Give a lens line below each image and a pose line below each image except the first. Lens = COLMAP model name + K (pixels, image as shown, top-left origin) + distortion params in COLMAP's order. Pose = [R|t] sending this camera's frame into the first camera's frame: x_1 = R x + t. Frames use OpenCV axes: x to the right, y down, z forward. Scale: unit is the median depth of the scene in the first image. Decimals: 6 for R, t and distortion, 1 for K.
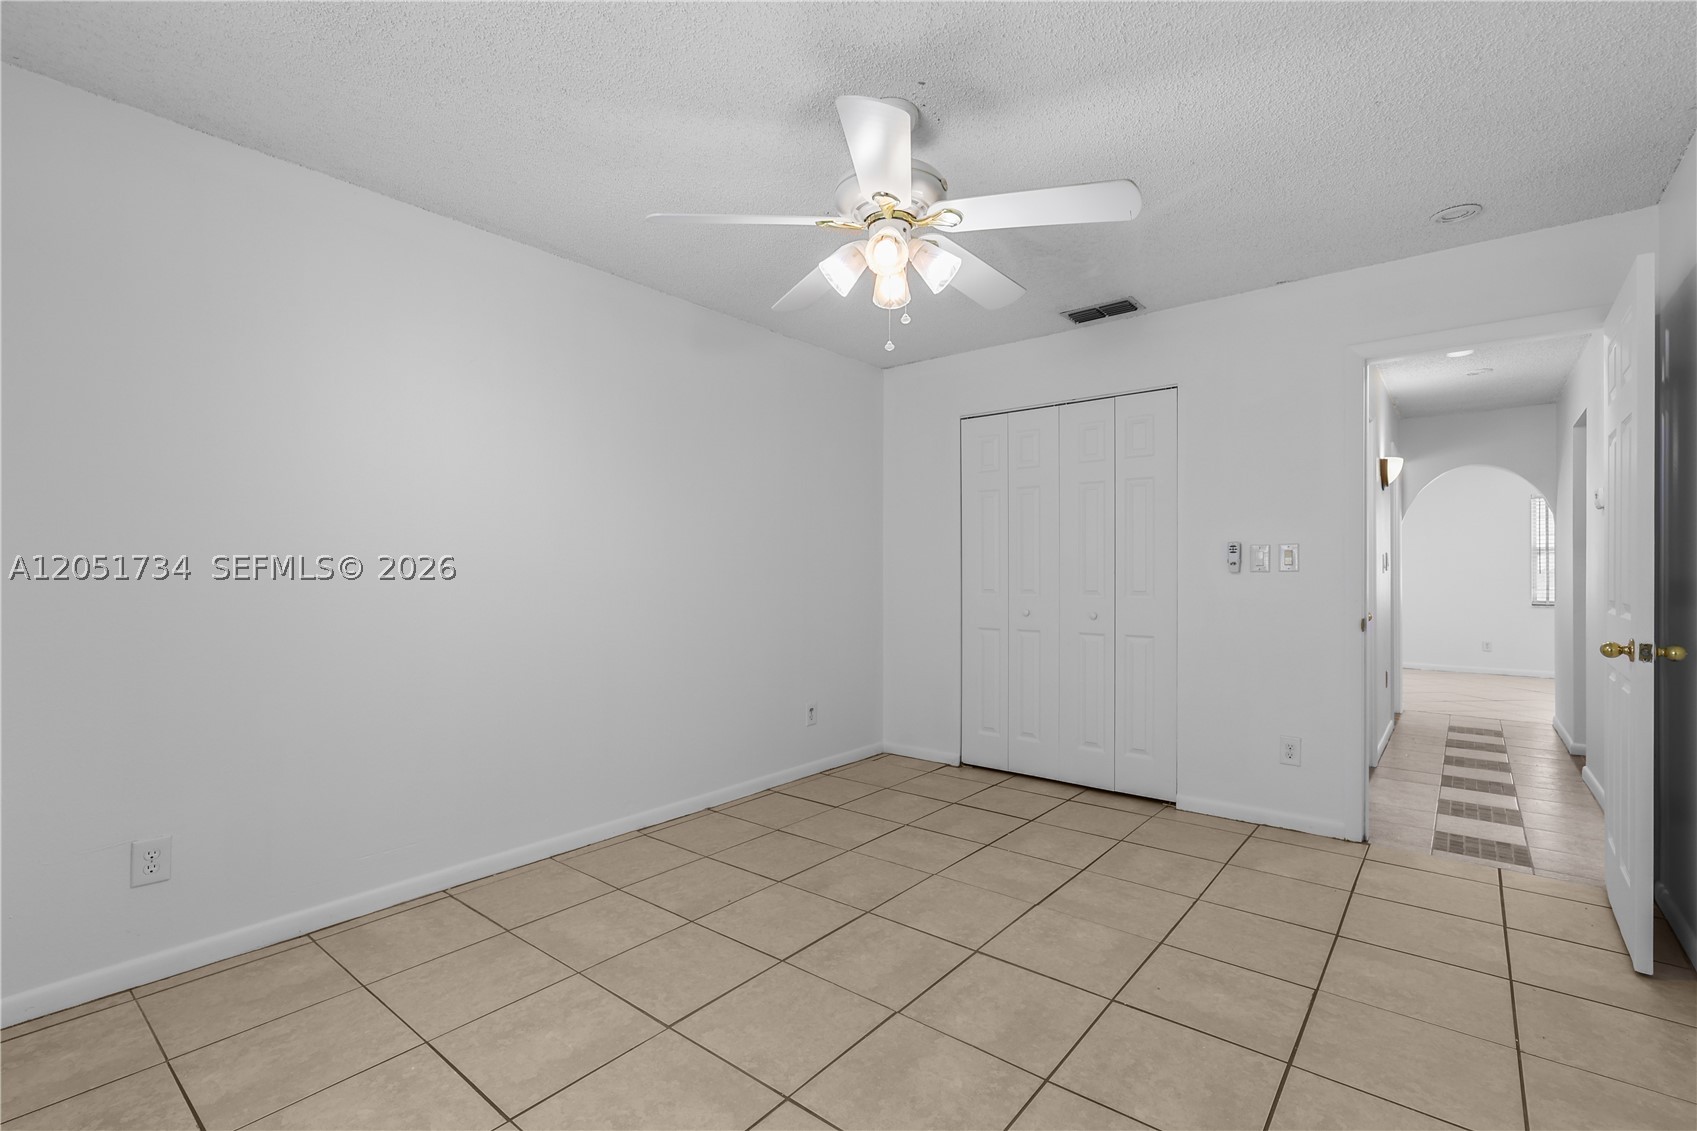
lens RADIAL K [[739.8, 0, 832.4], [0, 739.8, 571.3], [0, 0, 1]] dist [0.001387, 0.000055]
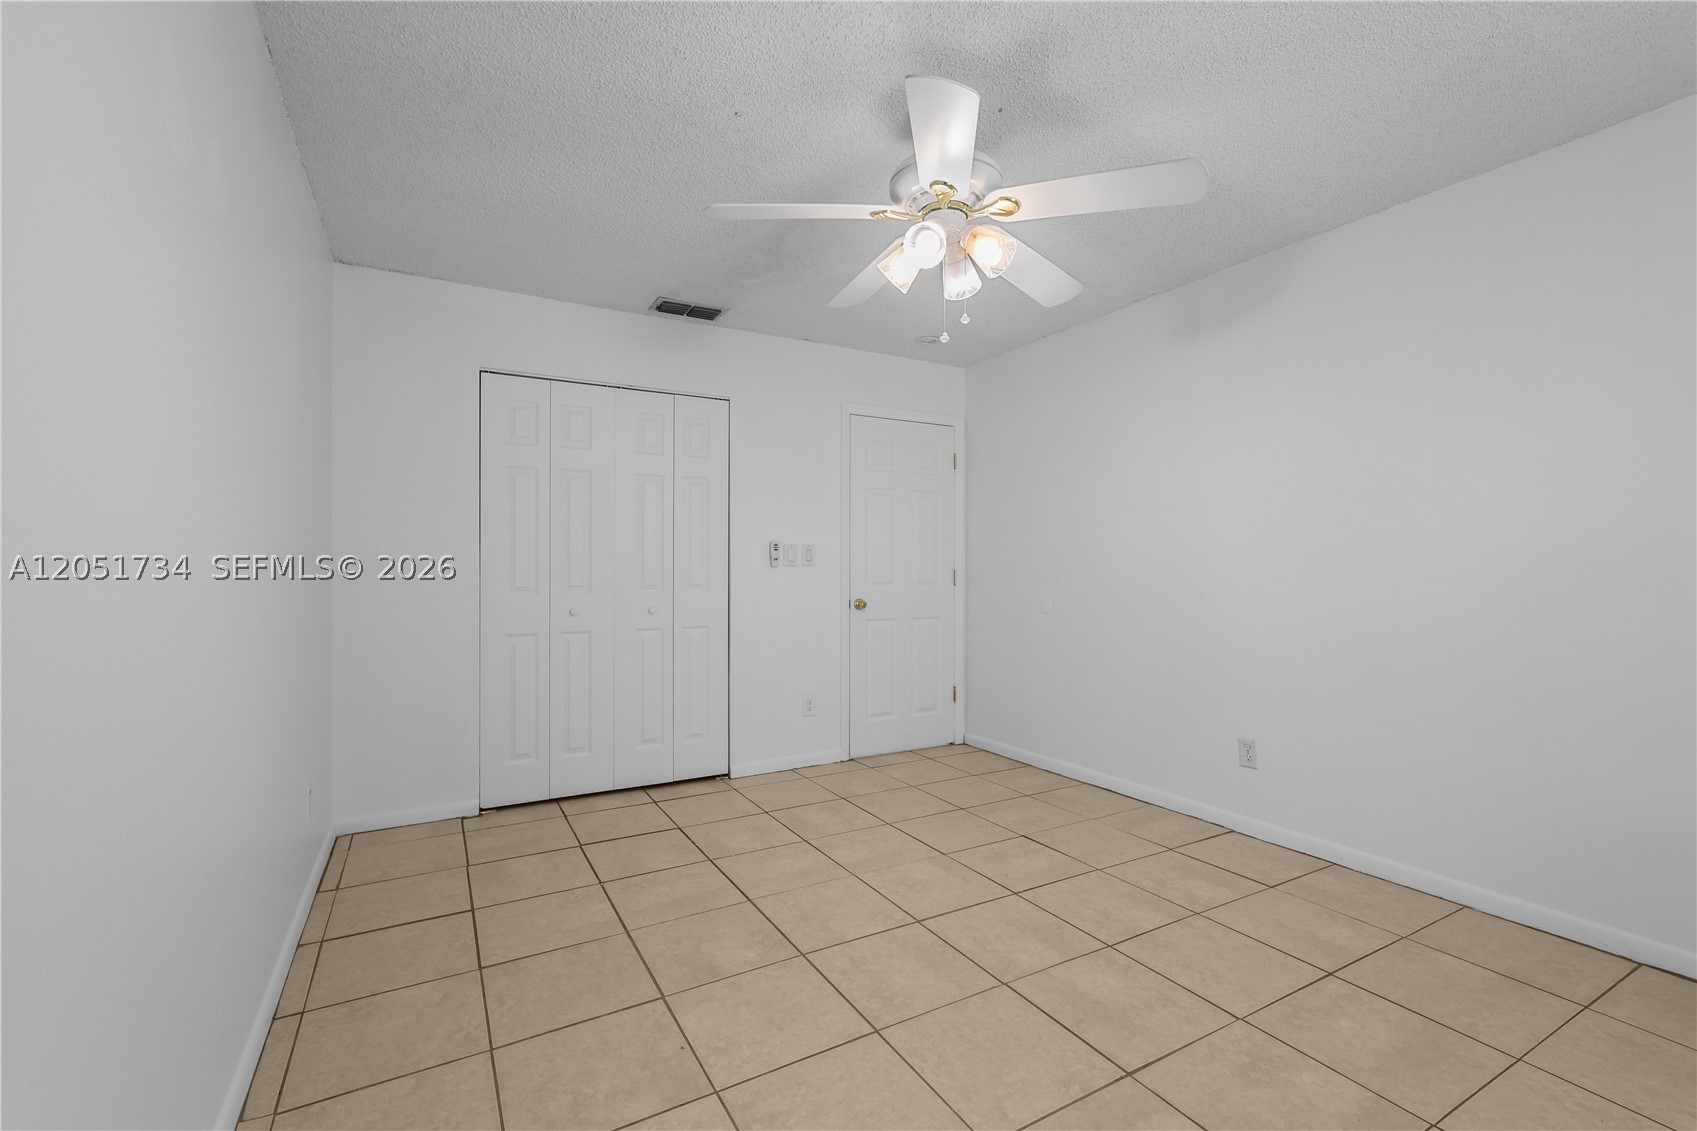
lens RADIAL K [[739.8, 0, 846.1], [0, 739.8, 564.4], [0, 0, 1]] dist [0.001387, 0.000055]
pose [[0.361119, 0.003507, 0.932513, -0.512412], [-0.001186, 0.999994, -0.003302, 0.002188], [-0.932519, 0.000086, 0.361121, 0.436226]]
